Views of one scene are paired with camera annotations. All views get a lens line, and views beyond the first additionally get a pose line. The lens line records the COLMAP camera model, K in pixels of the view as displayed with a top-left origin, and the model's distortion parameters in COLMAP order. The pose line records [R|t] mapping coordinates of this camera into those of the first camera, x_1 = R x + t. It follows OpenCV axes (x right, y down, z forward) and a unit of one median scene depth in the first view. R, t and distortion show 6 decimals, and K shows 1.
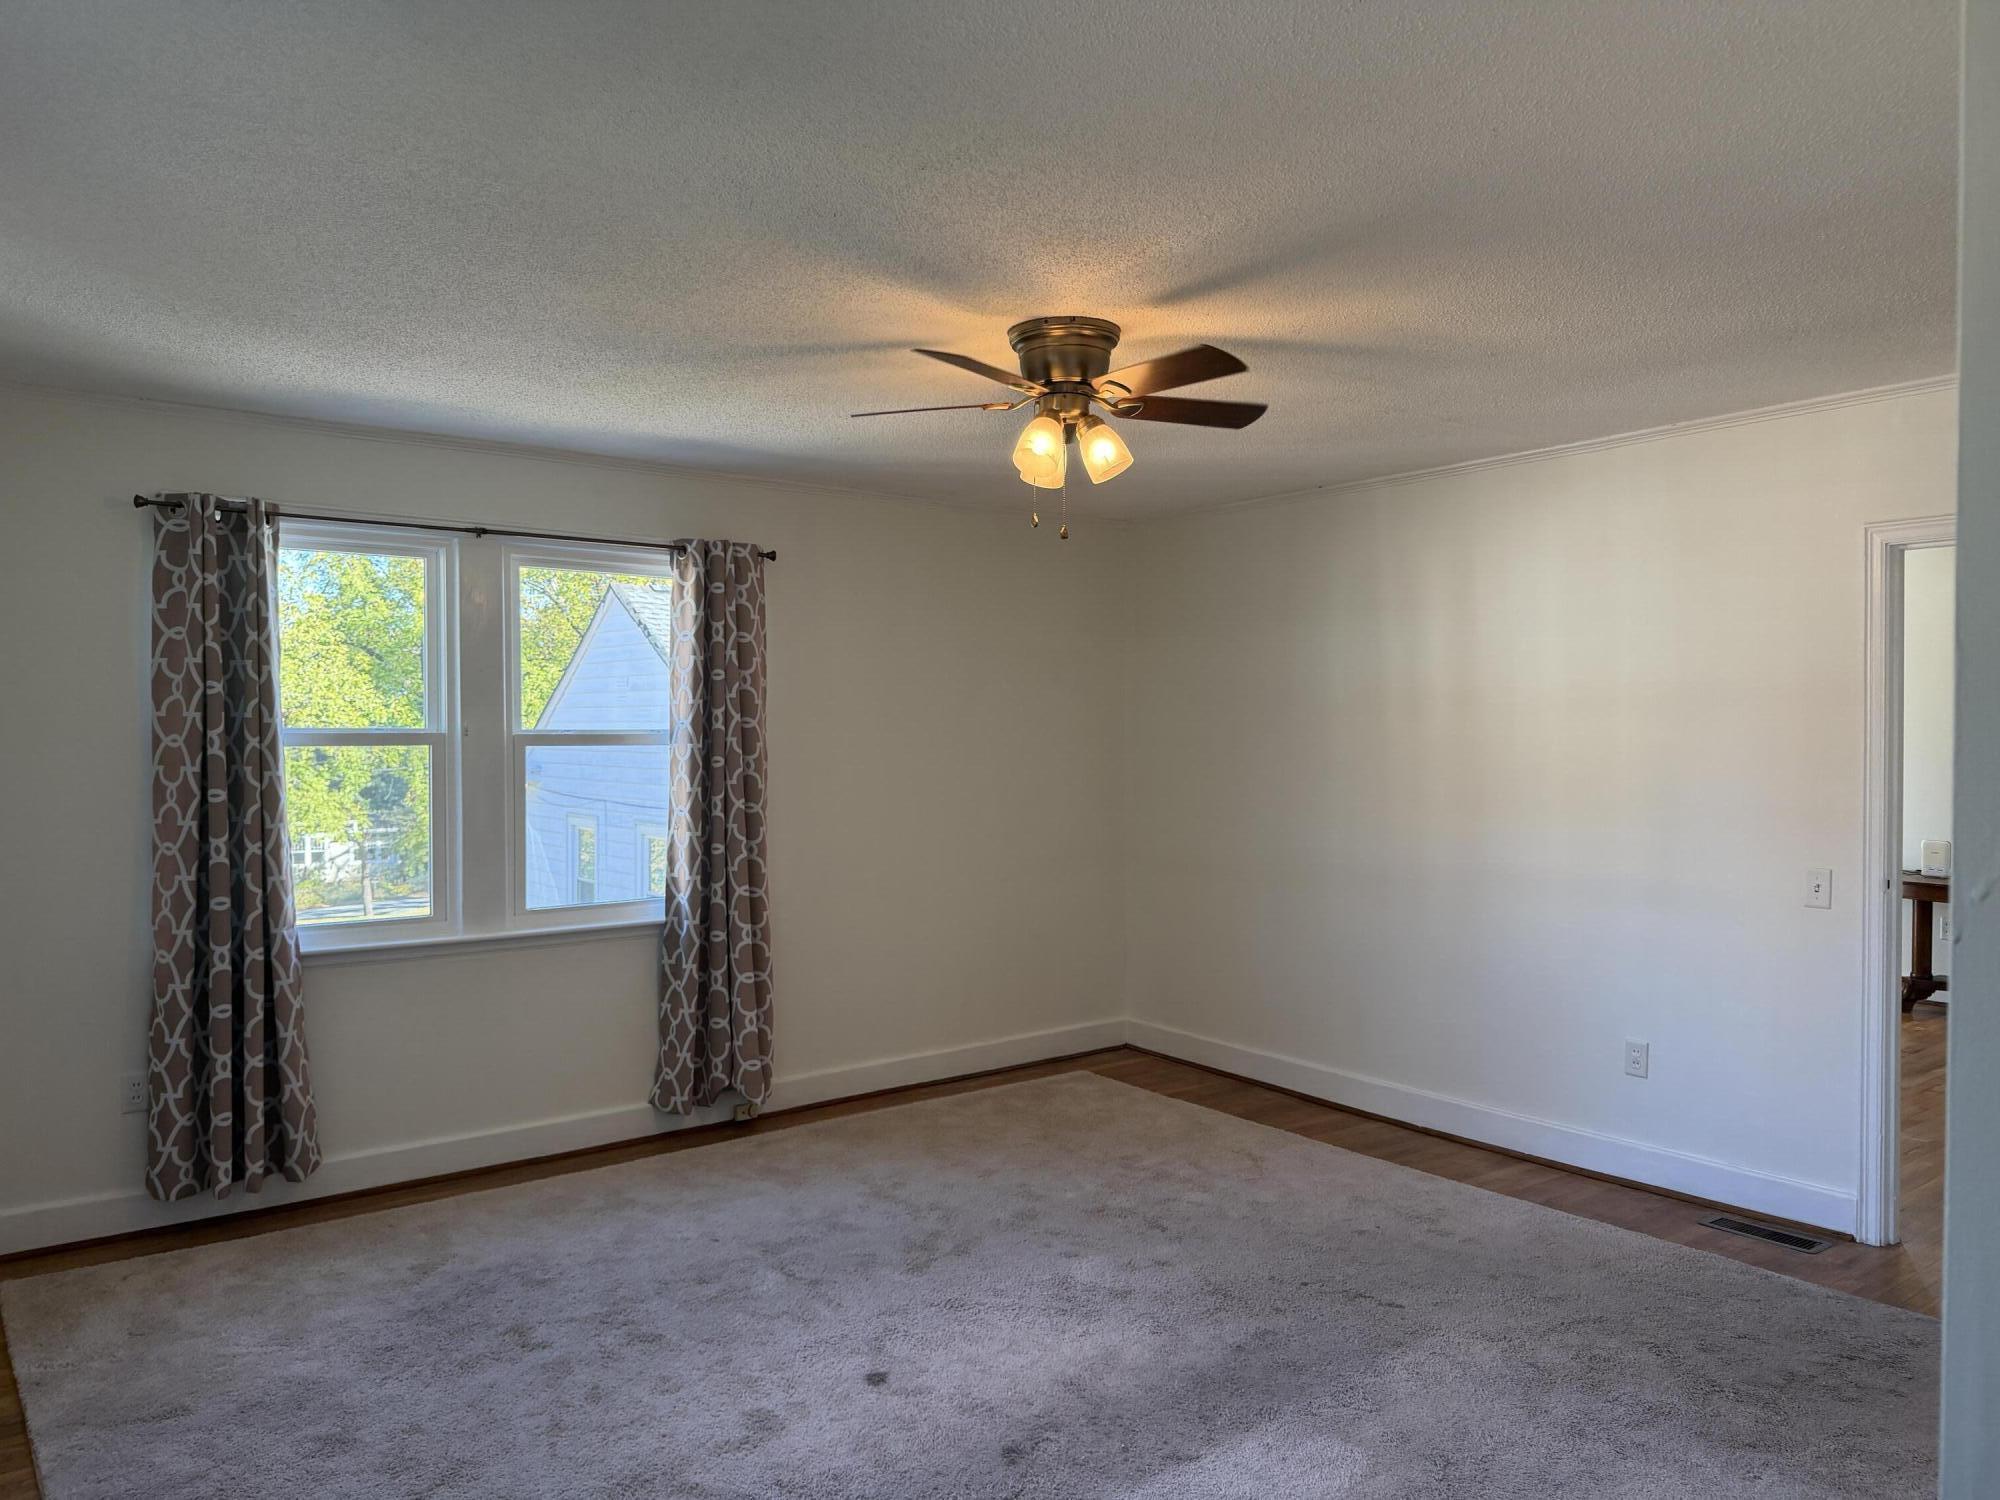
lens RADIAL K [[1383.1, 0, 1000.0], [0, 1383.1, 750.0], [0, 0, 1]] dist [-0.006862, -0.004848]
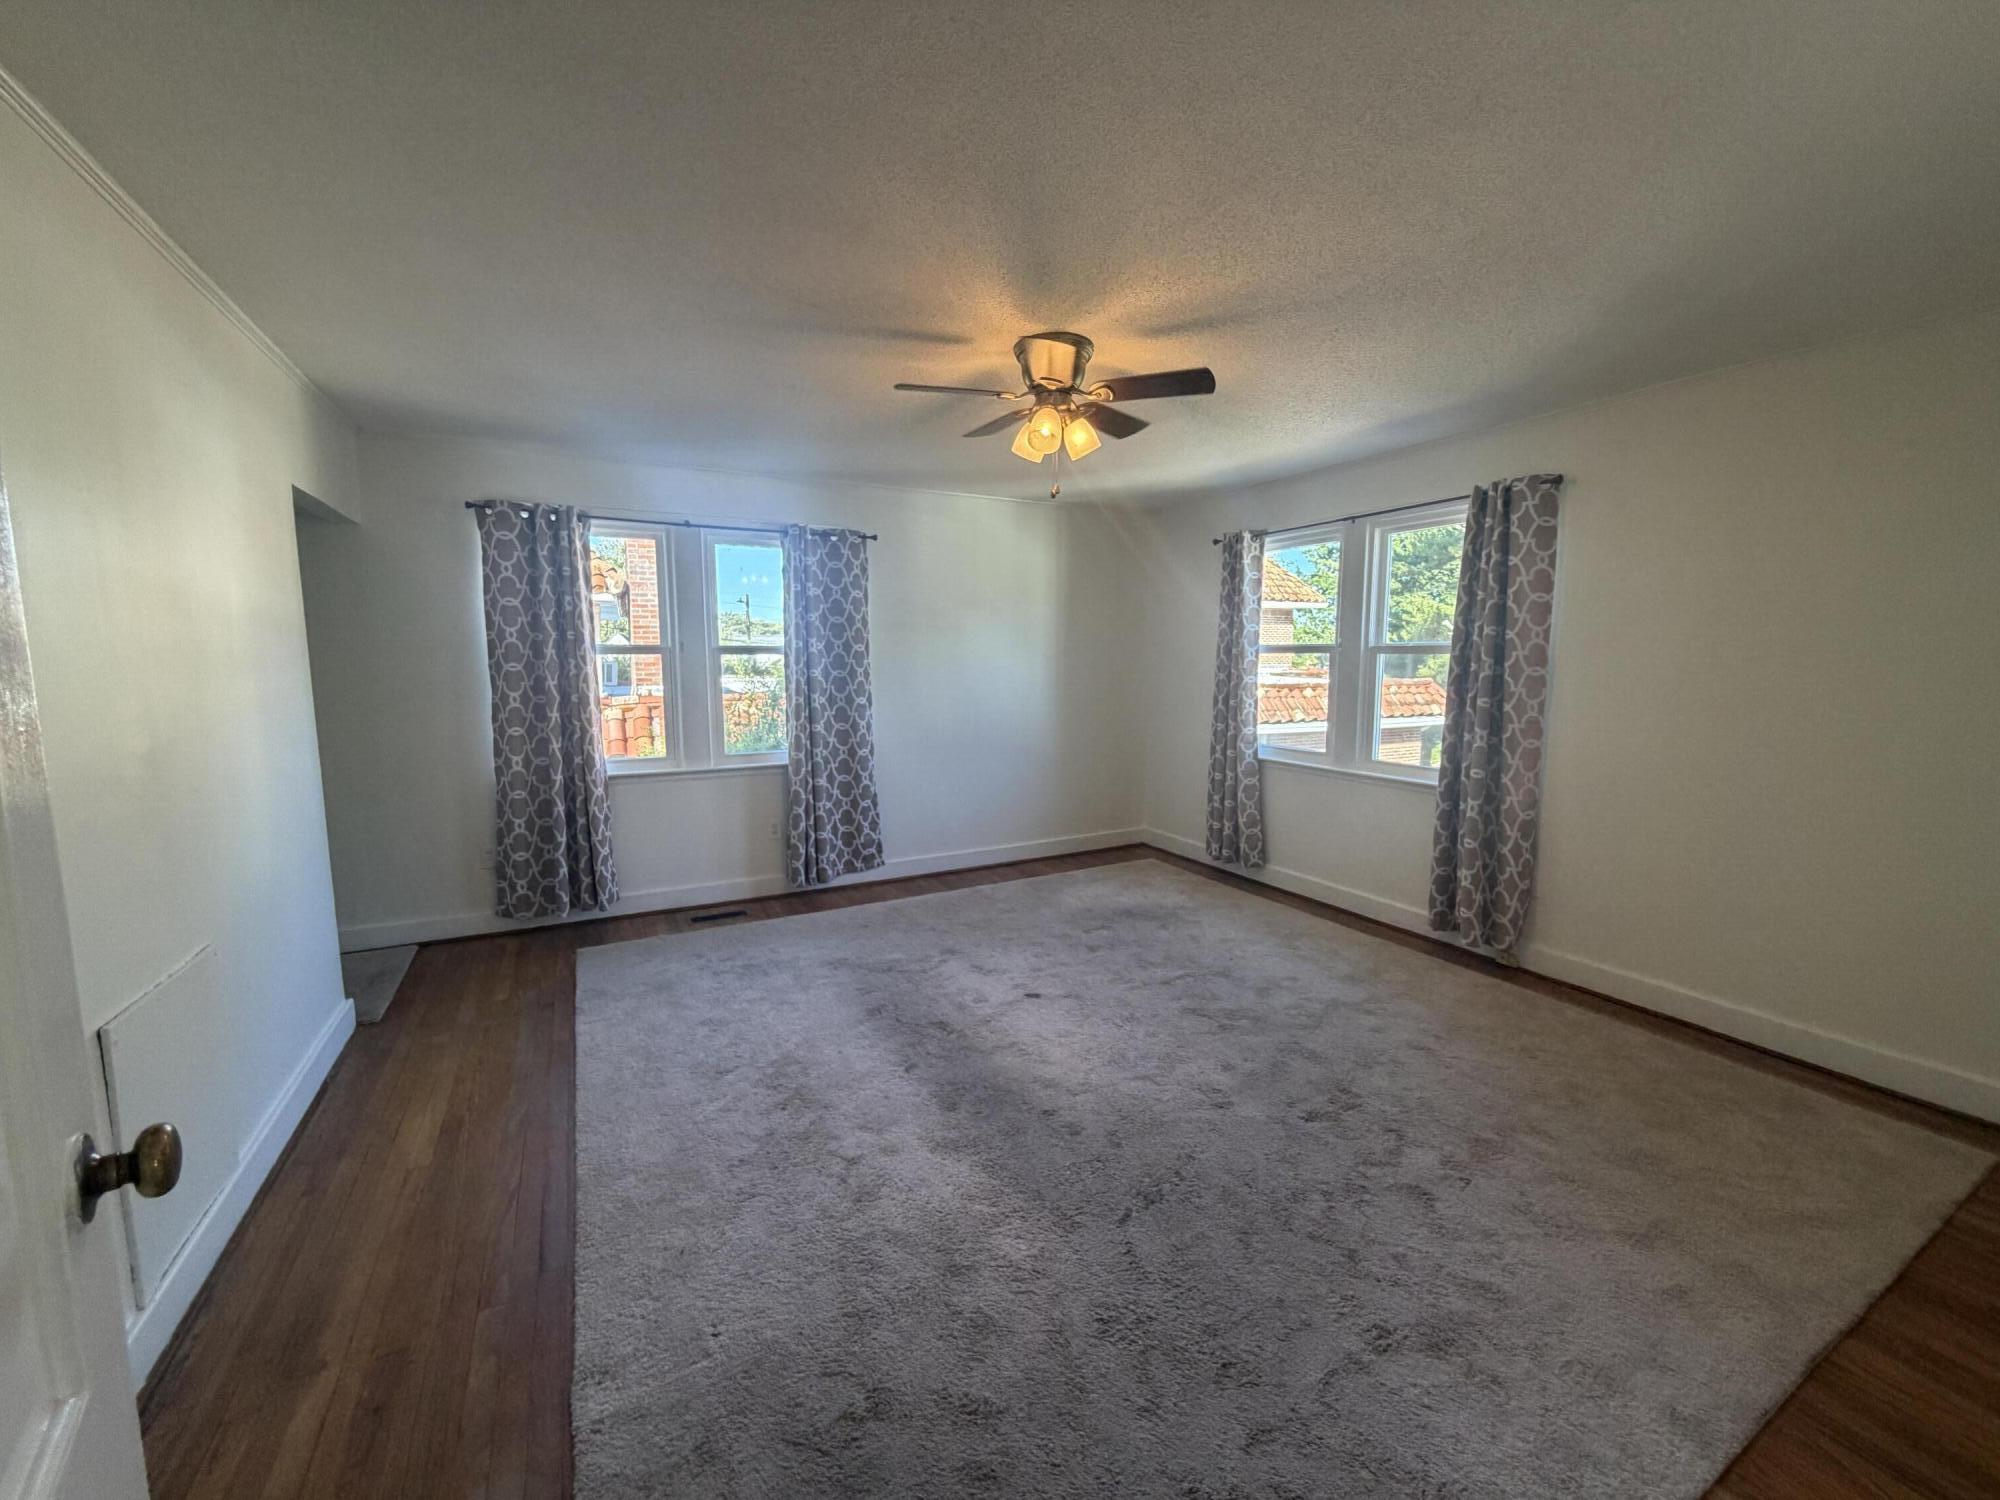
lens RADIAL K [[797.3, 0, 1005.6], [0, 797.3, 750.1], [0, 0, 1]] dist [0.004556, 0.000252]
pose [[-0.152289, 0.122632, -0.980698, 0.728376], [-0.010202, 0.992024, 0.125632, -0.004846], [0.988283, 0.029137, -0.149824, 0.875309]]
